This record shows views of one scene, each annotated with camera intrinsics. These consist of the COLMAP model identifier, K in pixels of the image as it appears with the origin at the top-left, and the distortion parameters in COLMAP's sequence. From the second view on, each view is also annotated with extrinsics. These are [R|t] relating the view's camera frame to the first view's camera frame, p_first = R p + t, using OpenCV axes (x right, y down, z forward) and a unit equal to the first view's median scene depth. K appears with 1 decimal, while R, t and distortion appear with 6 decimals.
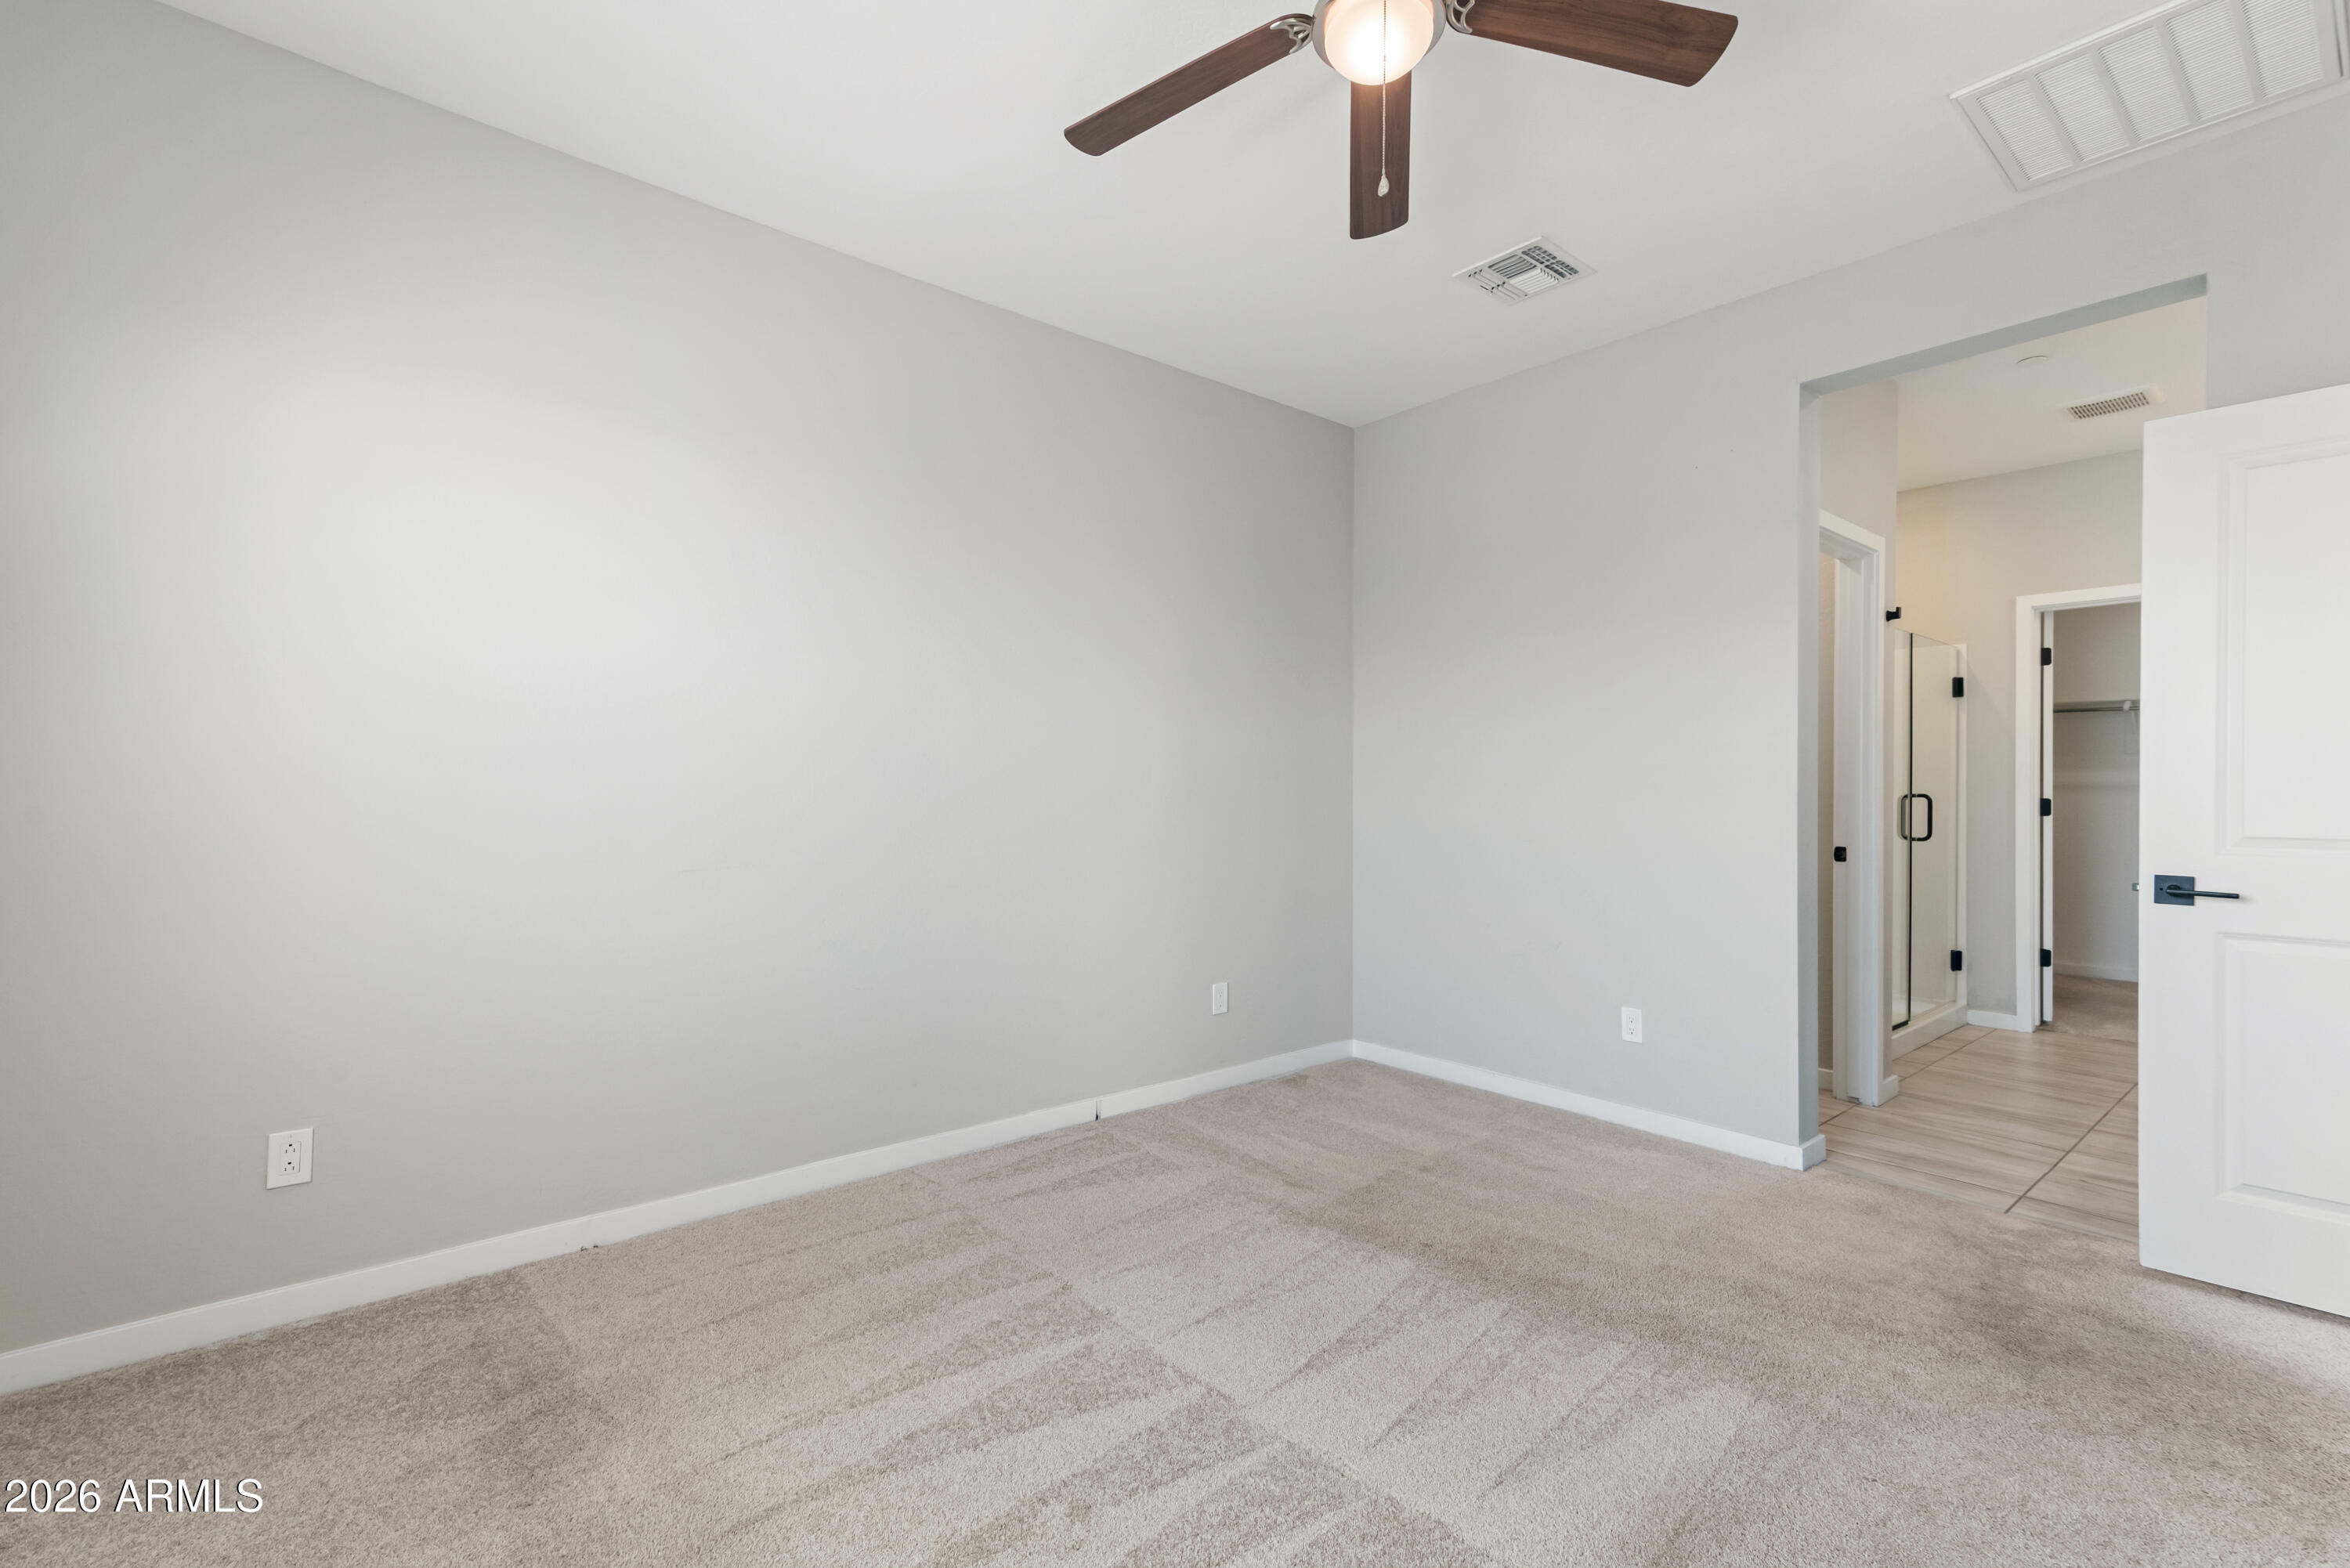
lens RADIAL K [[1052.7, 0, 1175.0], [0, 1052.7, 784.0], [0, 0, 1]] dist [0.003199, 0.000368]
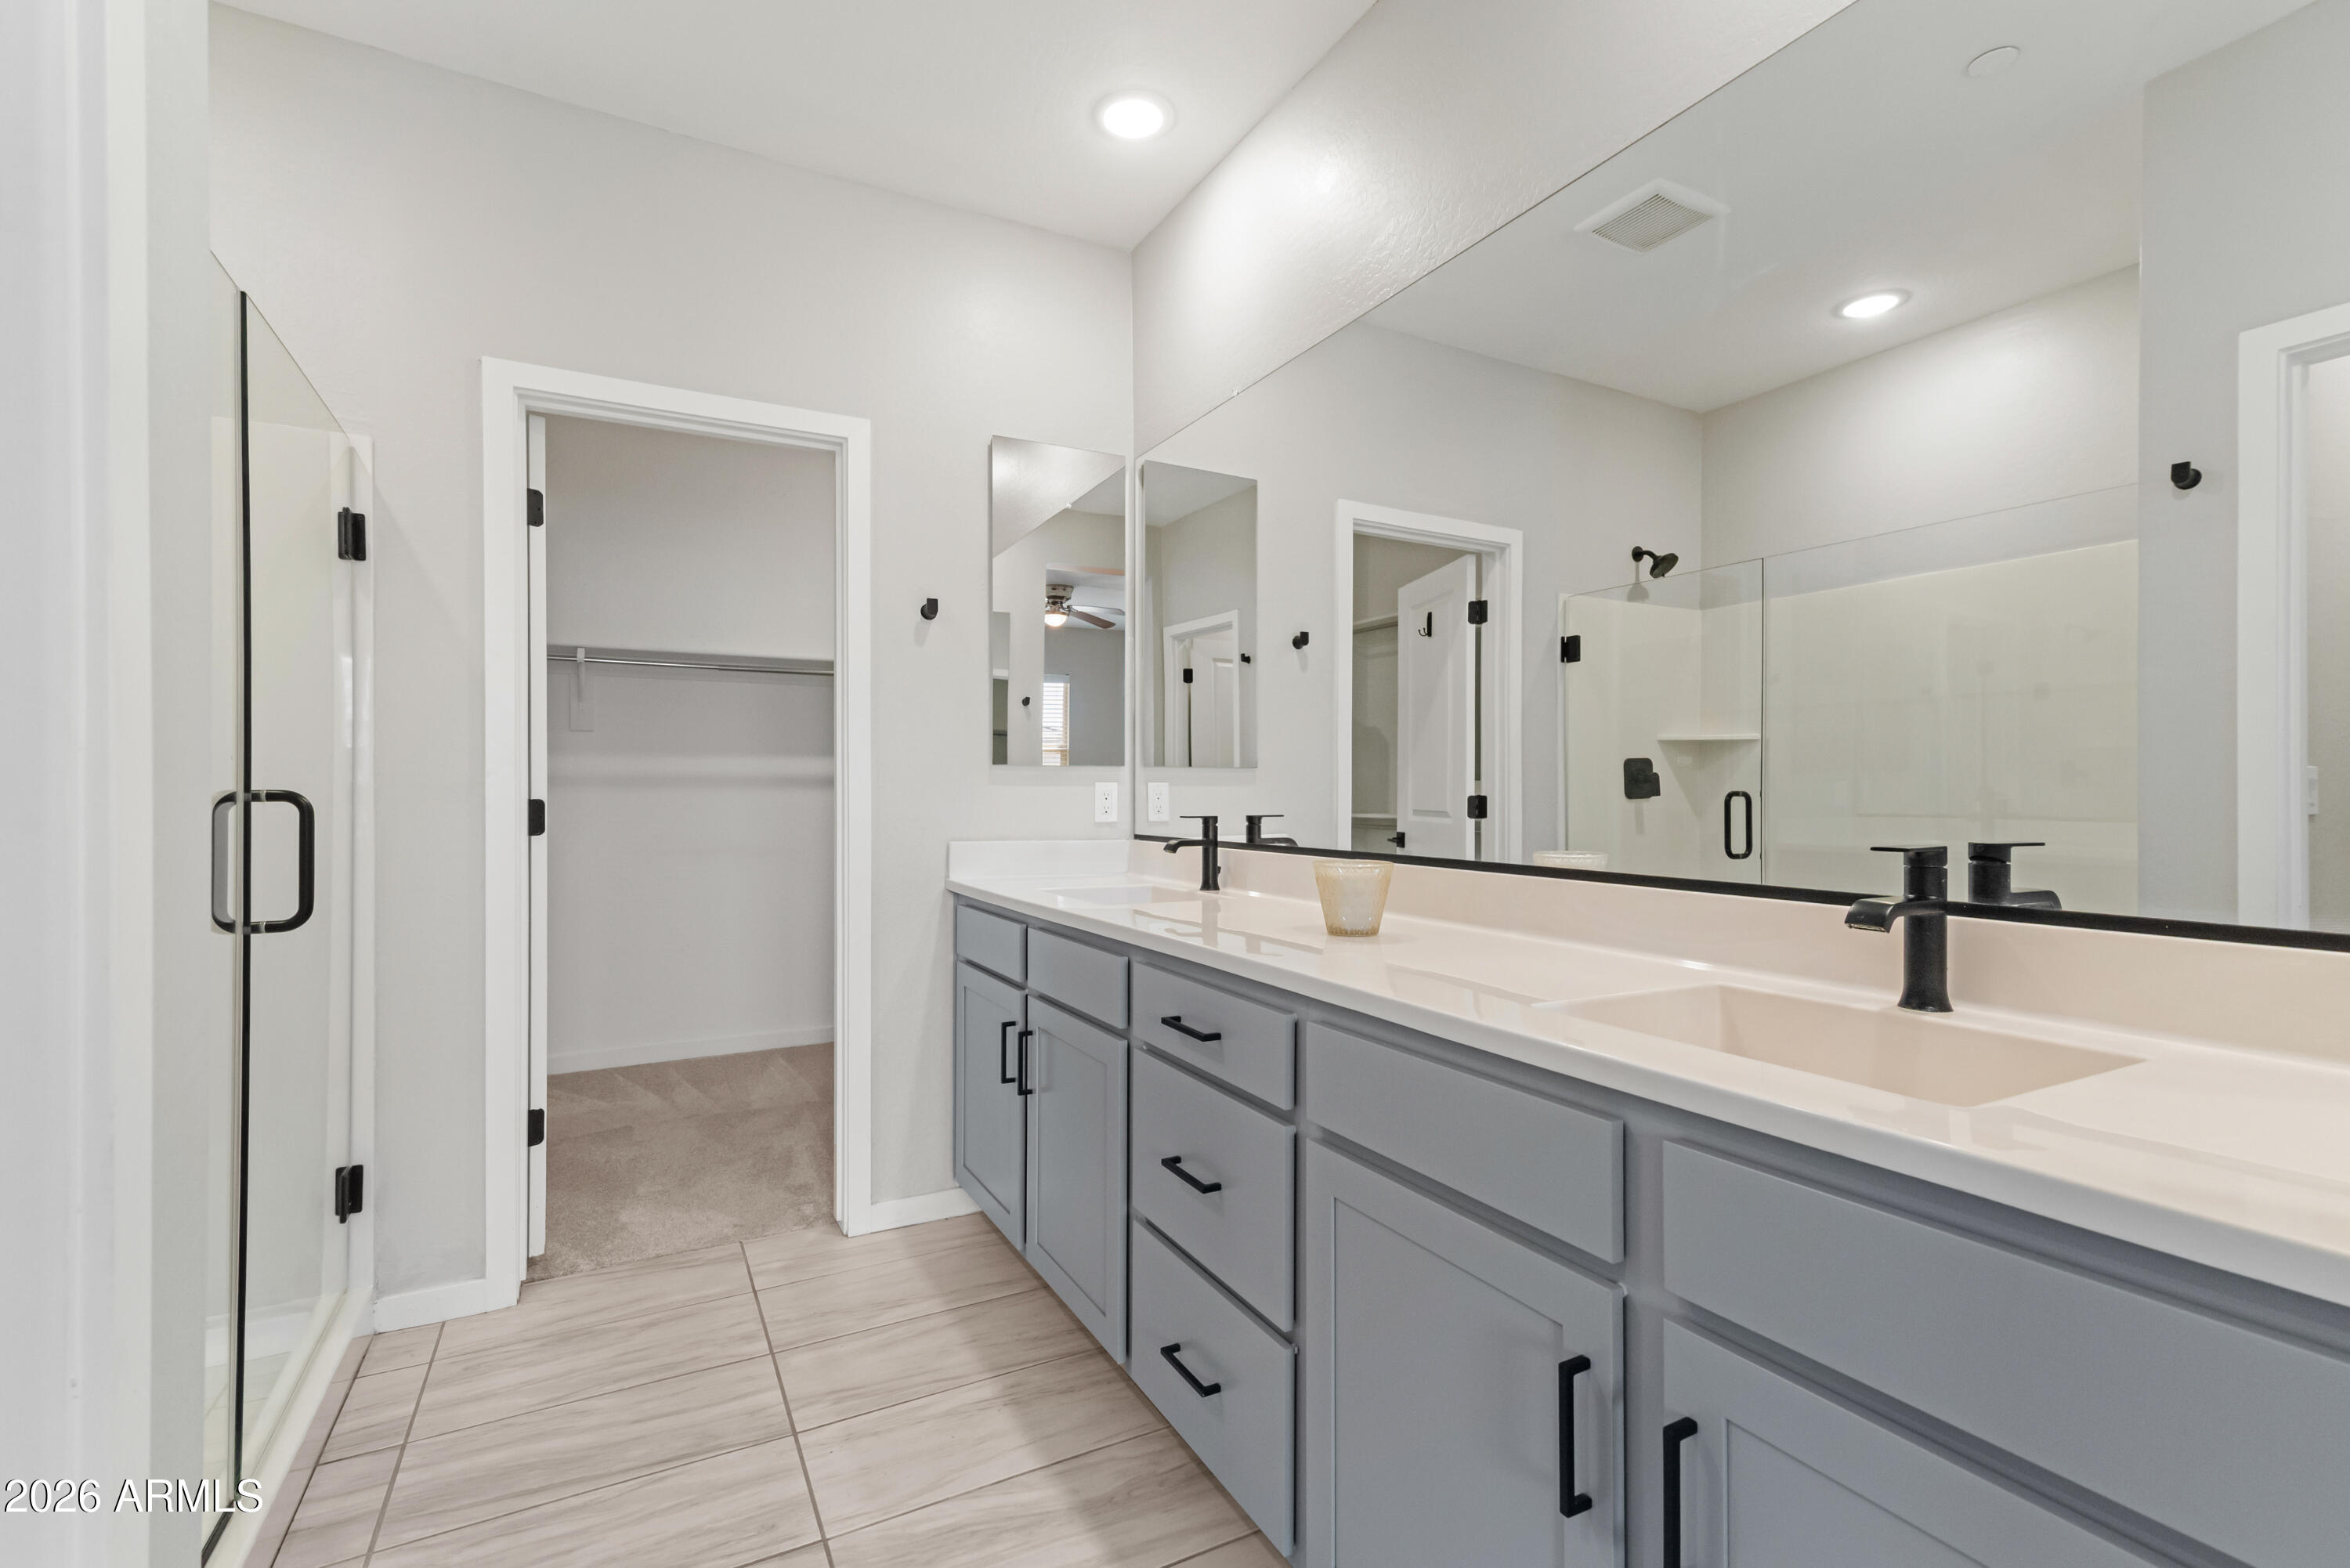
lens RADIAL K [[1052.7, 0, 1175.0], [0, 1052.7, 784.0], [0, 0, 1]] dist [0.003199, 0.000368]
pose [[0.200286, -0.001734, 0.979736, 0.409873], [0.003020, 0.999995, 0.001153, 0.007153], [-0.979733, 0.002728, 0.200290, 0.615056]]
